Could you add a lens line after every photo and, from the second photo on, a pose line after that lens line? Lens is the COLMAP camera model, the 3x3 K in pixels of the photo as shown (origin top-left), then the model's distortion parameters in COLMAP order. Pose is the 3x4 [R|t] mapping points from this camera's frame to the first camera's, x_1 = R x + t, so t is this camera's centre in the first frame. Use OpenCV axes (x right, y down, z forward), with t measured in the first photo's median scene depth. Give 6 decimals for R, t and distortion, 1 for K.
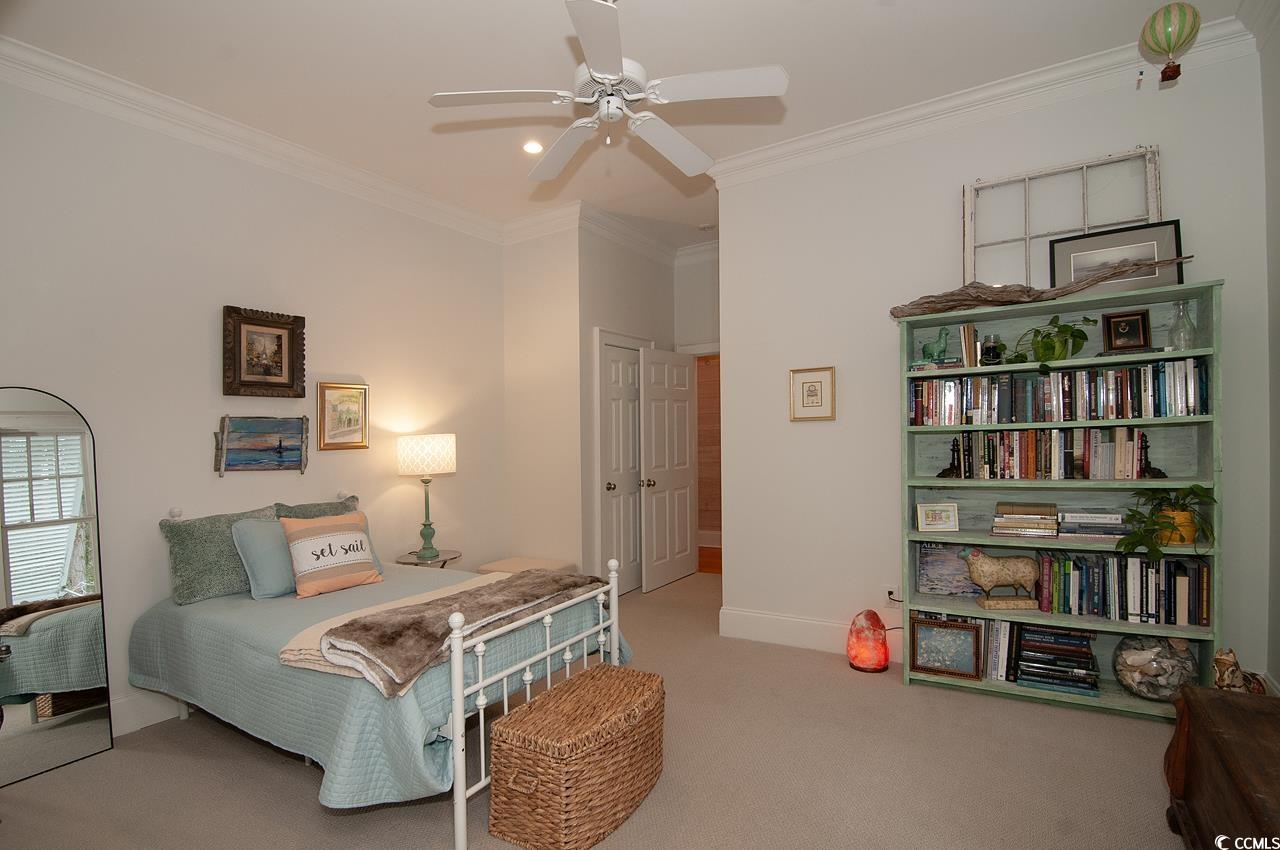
lens RADIAL K [[616.5, 0, 635.6], [0, 616.5, 434.0], [0, 0, 1]] dist [0.000019, -0.009667]
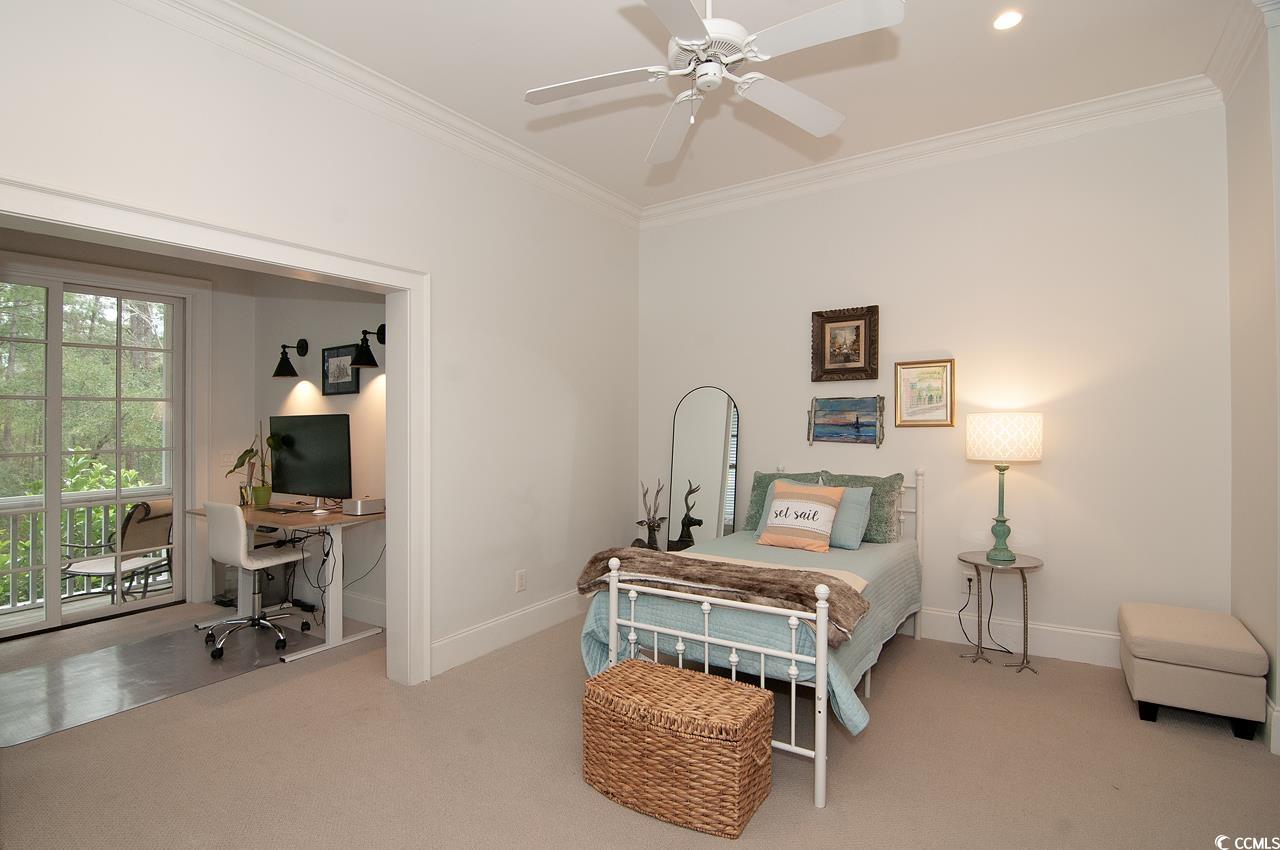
lens RADIAL K [[619.0, 0, 642.8], [0, 619.0, 404.1], [0, 0, 1]] dist [-0.028753, 0.000101]
pose [[-0.015374, 0.001452, -0.999881, 0.583800], [0.014649, 0.999892, 0.001226, -0.021856], [0.999774, -0.014629, -0.015394, 0.617302]]
